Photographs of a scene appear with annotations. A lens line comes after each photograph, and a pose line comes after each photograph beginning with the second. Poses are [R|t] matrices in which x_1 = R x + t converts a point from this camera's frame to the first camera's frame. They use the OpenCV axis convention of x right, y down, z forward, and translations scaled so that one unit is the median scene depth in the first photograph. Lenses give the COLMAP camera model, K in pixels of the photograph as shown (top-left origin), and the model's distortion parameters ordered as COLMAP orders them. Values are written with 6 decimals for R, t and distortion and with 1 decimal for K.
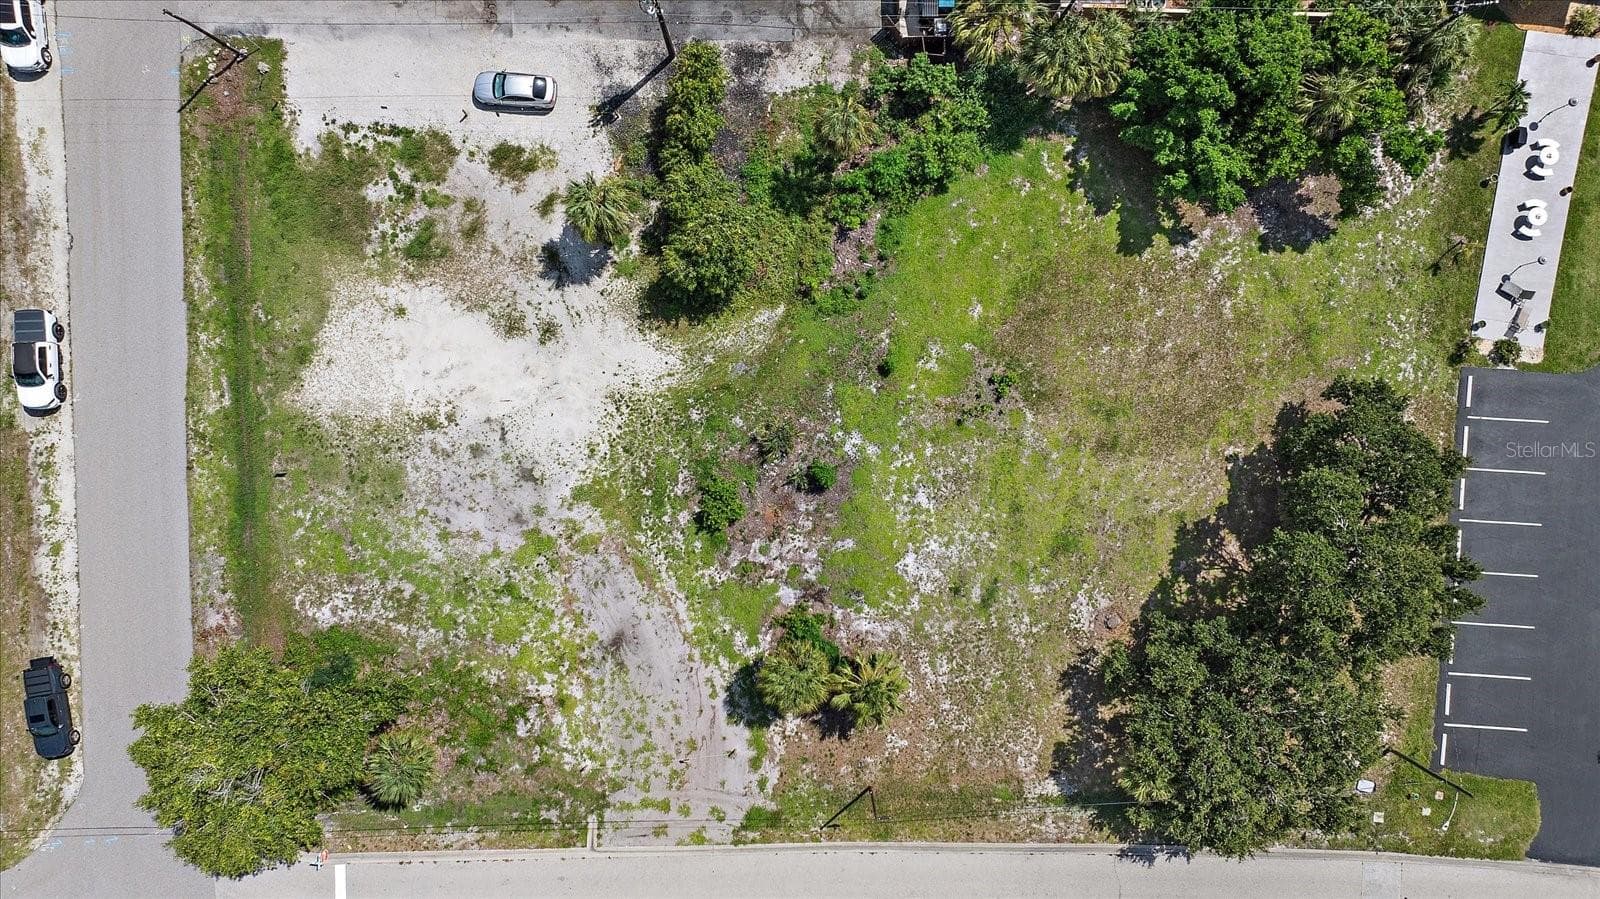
lens RADIAL K [[1135.1, 0, 800.0], [0, 1135.1, 449.5], [0, 0, 1]] dist [-0.017144, 0.001697]
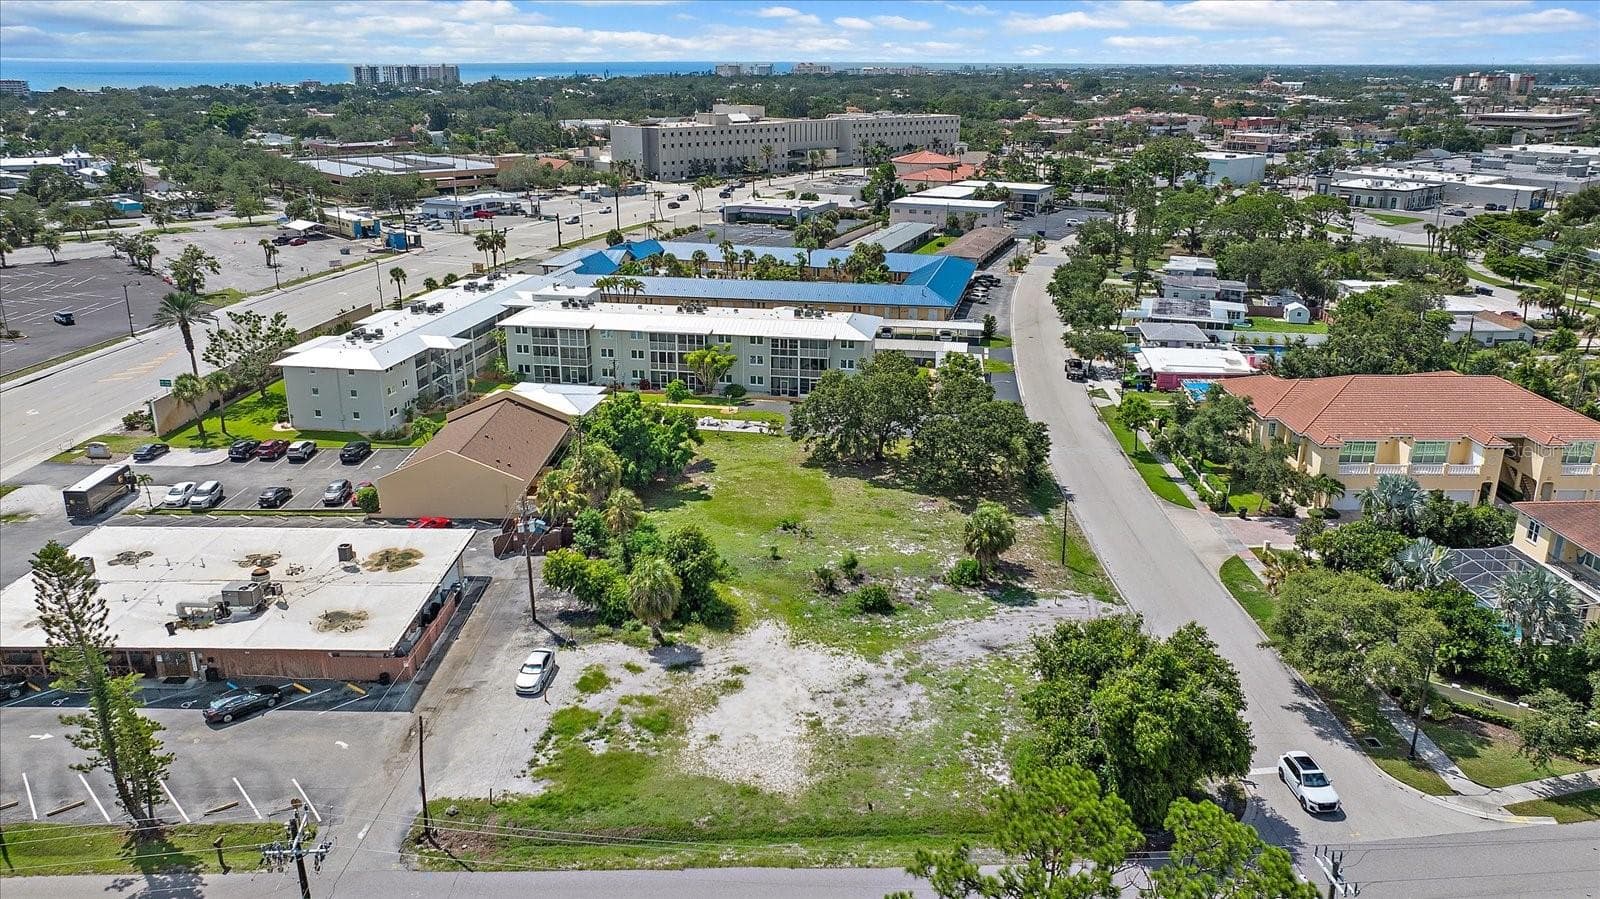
lens RADIAL K [[1164.9, 0, 799.3], [0, 1164.9, 488.2], [0, 0, 1]] dist [-0.015625, -0.000366]
pose [[0.004617, -0.347268, 0.937754, -1.312608], [0.999984, 0.004603, -0.003219, -0.036942], [-0.003199, 0.937754, 0.347284, 0.389705]]
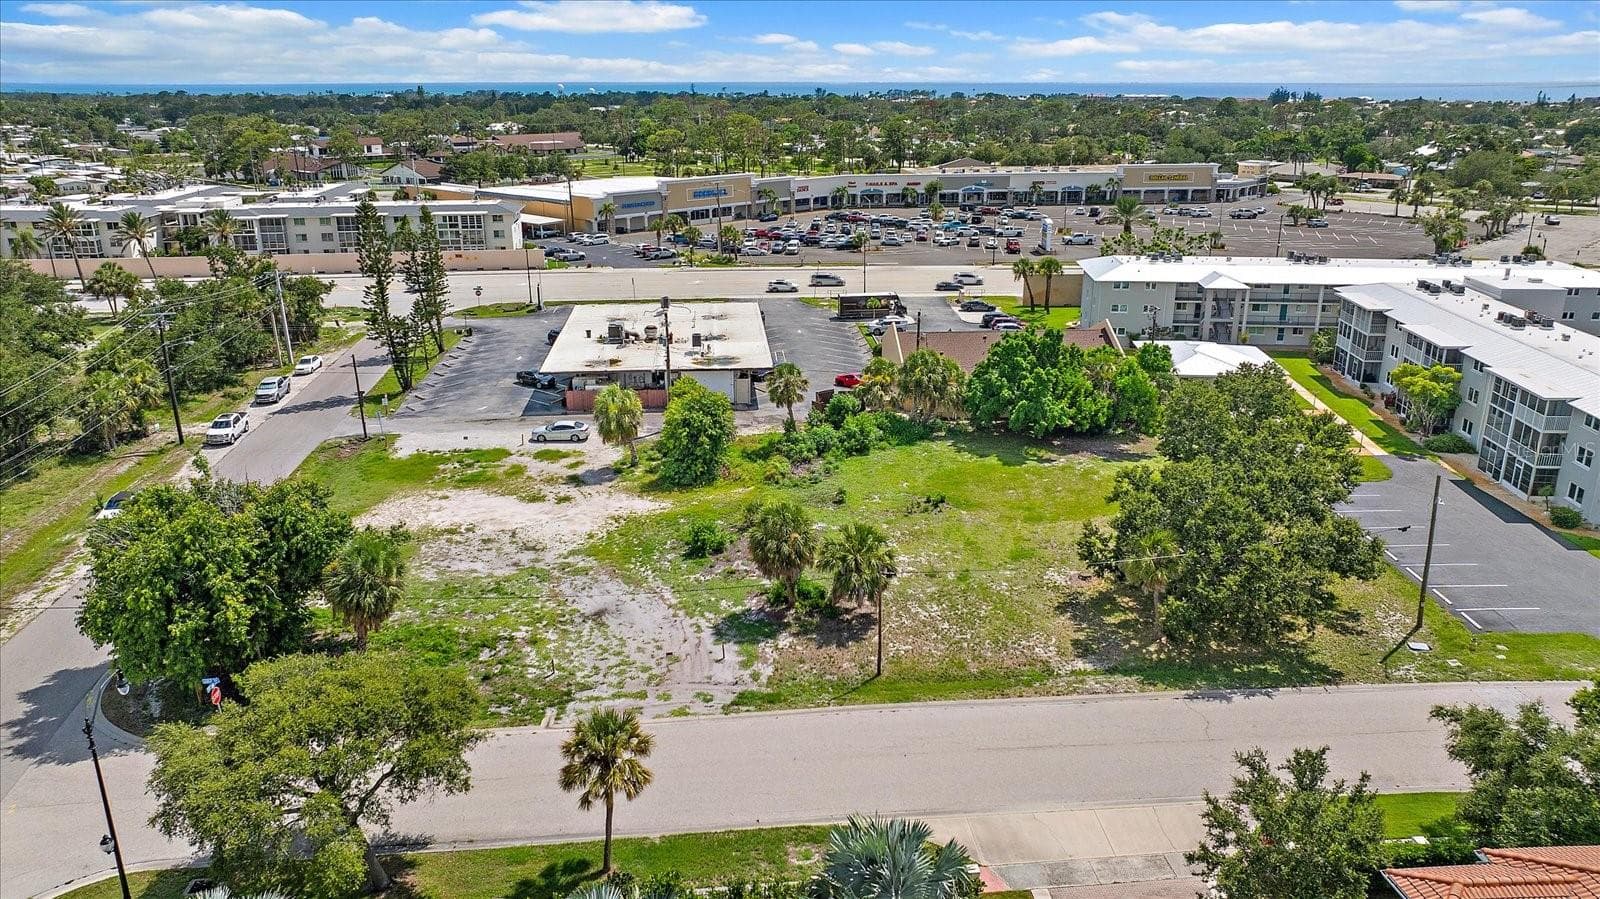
lens RADIAL K [[1135.1, 0, 800.0], [0, 1135.1, 449.5], [0, 0, 1]] dist [-0.017144, 0.001697]
pose [[0.996324, -0.027651, 0.081075, -0.064907], [0.085654, 0.310541, -0.946693, 1.067038], [0.001000, 0.950158, 0.311768, 0.564395]]
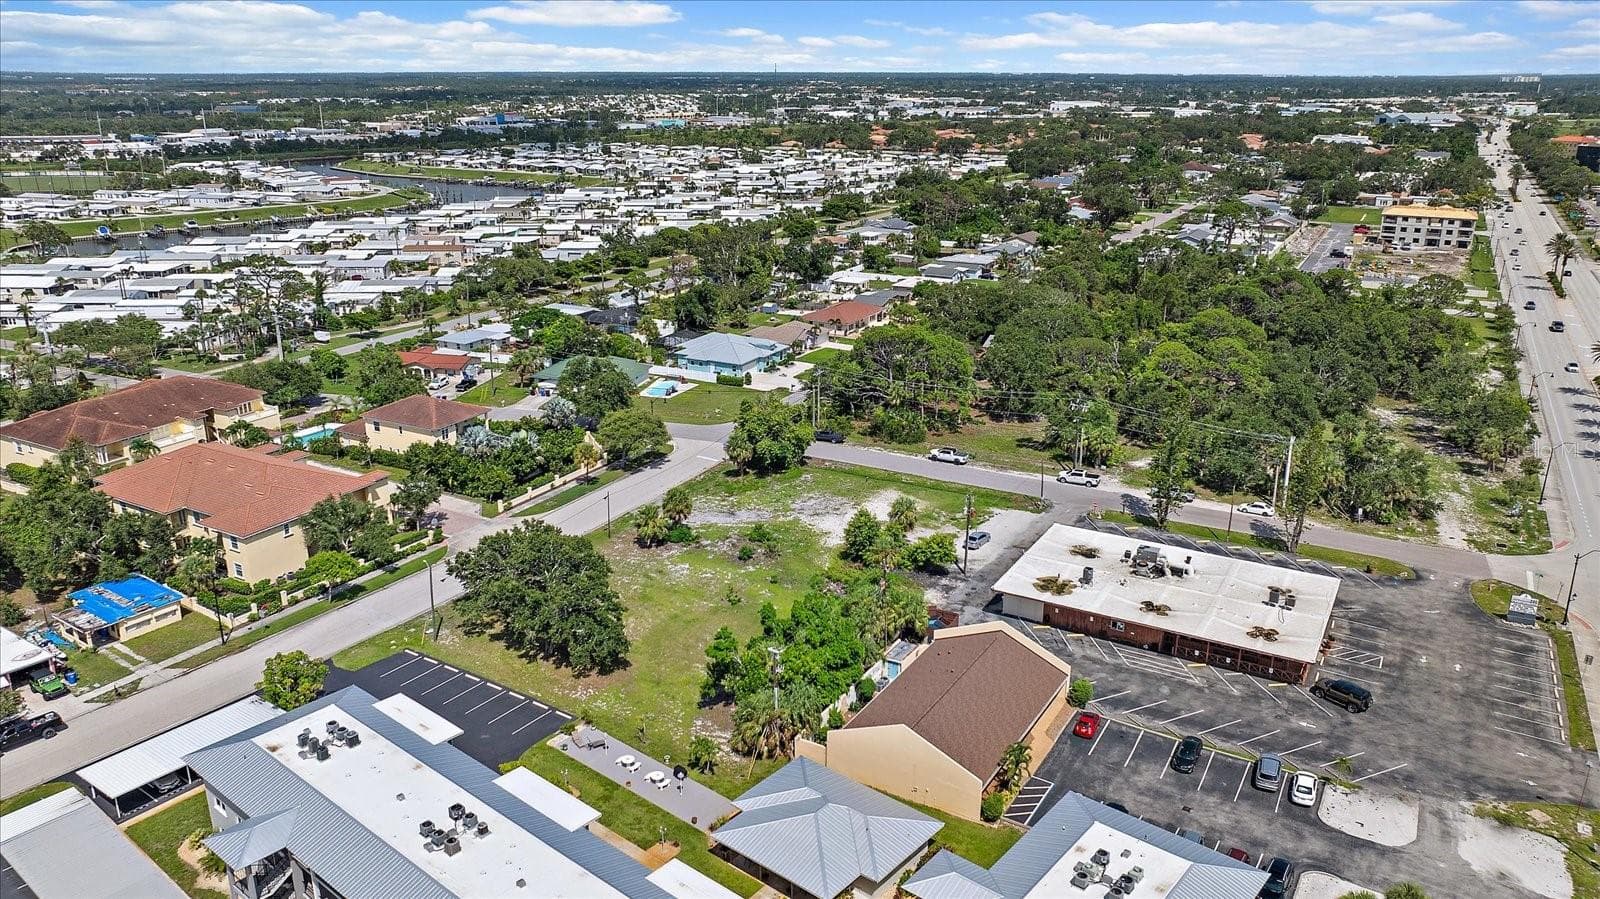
lens RADIAL K [[1152.2, 0, 800.0], [0, 1152.2, 449.5], [0, 0, 1]] dist [0.002701, -0.051310]
pose [[-0.501381, 0.272045, -0.821346, 1.614963], [-0.865226, -0.158095, 0.475804, -1.015029], [-0.000410, 0.949209, 0.314646, 0.162077]]
